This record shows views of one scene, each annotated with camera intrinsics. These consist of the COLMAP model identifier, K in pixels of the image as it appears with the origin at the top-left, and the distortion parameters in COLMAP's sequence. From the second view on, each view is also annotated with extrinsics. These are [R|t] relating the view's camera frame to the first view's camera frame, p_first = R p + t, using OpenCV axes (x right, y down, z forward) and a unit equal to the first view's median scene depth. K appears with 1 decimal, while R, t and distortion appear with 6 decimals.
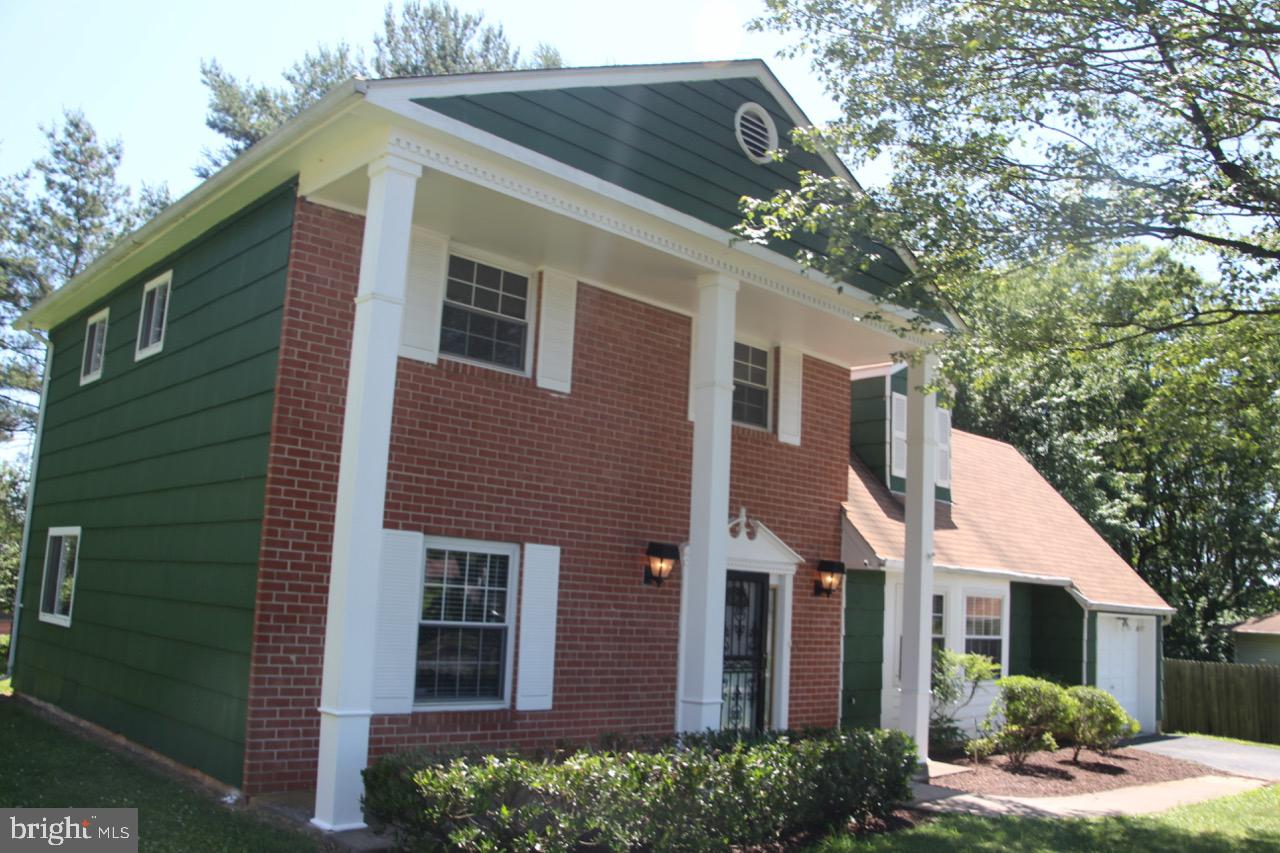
lens RADIAL K [[1059.9, 0, 623.4], [0, 1059.9, 440.4], [0, 0, 1]] dist [-0.175426, 0.120582]
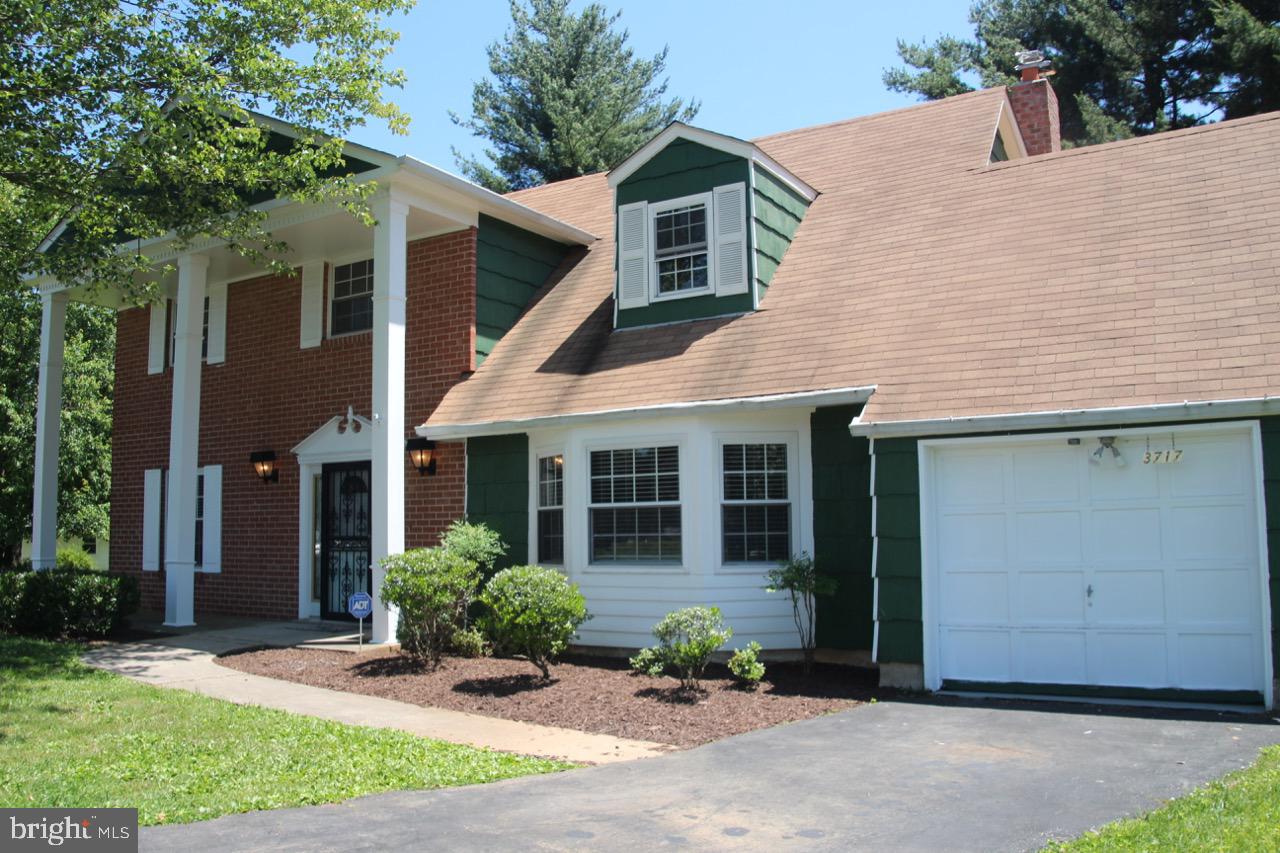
lens RADIAL K [[1059.9, 0, 623.4], [0, 1059.9, 440.4], [0, 0, 1]] dist [-0.175426, 0.120582]
pose [[0.261274, -0.137496, -0.955422, 1.260532], [0.176954, 0.979851, -0.092621, 0.255990], [0.948906, -0.144866, 0.280340, 0.960141]]
